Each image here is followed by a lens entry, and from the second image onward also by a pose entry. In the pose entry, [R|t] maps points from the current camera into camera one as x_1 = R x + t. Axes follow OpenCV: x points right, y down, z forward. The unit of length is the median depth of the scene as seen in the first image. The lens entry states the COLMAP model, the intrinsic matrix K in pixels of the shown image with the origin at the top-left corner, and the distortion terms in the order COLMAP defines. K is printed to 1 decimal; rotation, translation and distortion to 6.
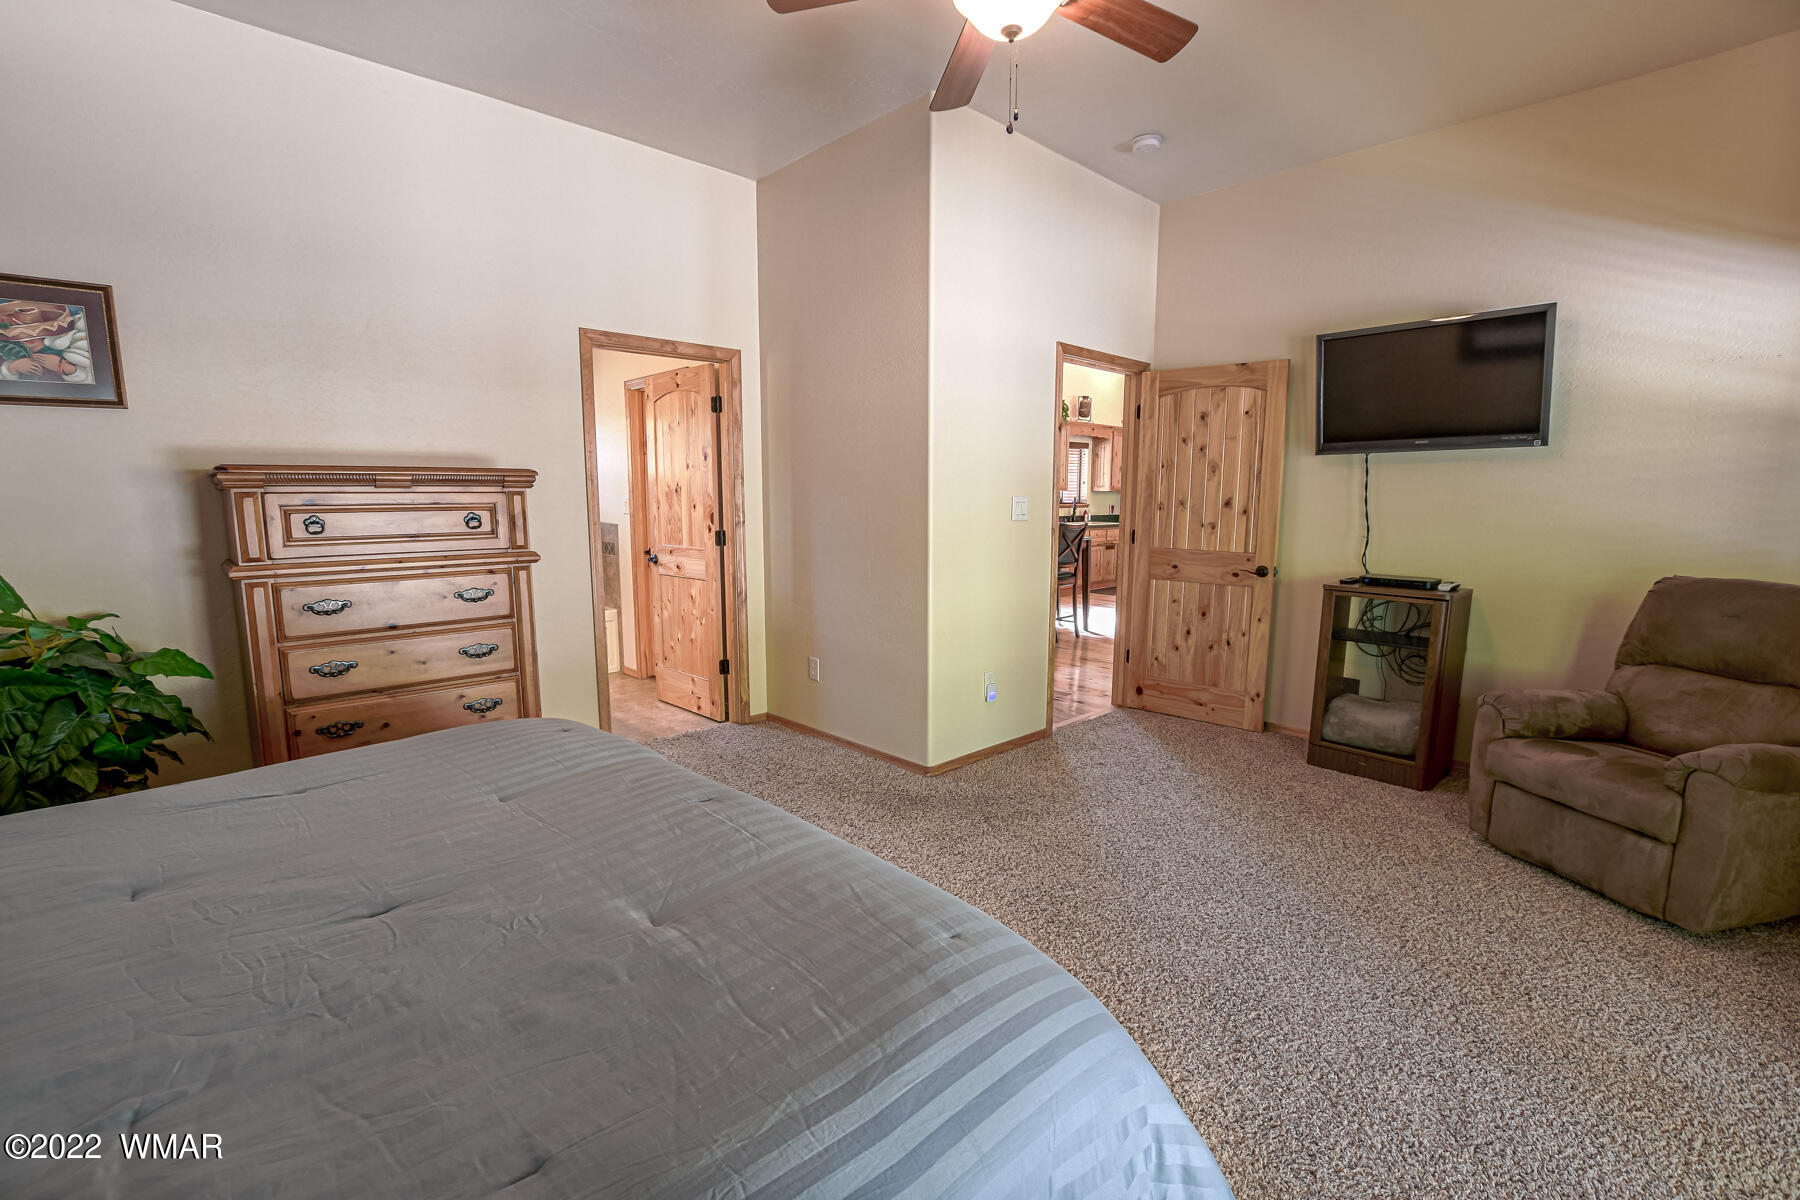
lens RADIAL K [[801.8, 0, 899.6], [0, 801.8, 602.9], [0, 0, 1]] dist [-0.033716, 0.005693]
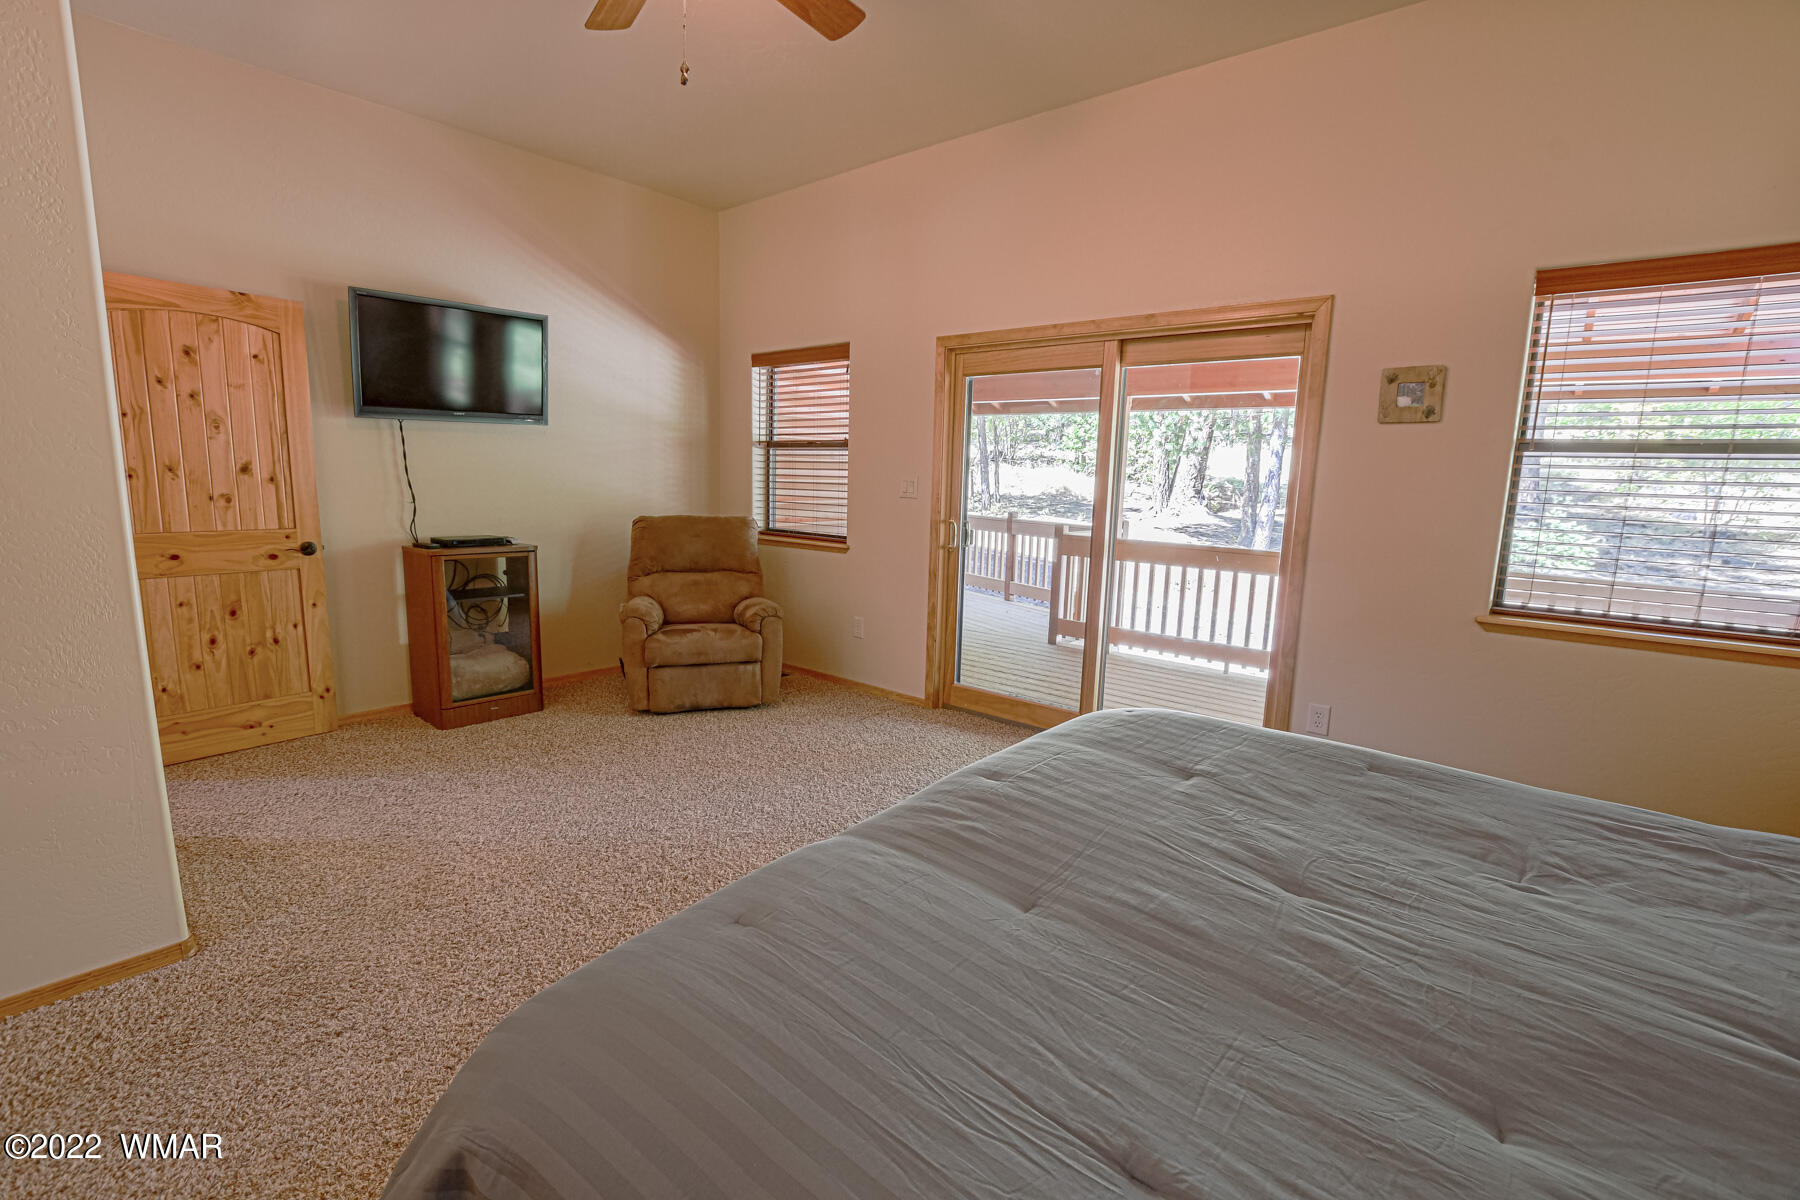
lens RADIAL K [[801.8, 0, 900.0], [0, 801.8, 600.8], [0, 0, 1]] dist [-0.033716, 0.005693]
pose [[-0.113132, -0.163522, 0.980032, -0.457553], [0.107200, 0.978597, 0.175657, -0.064917], [-0.987780, 0.124932, -0.093181, 0.452413]]
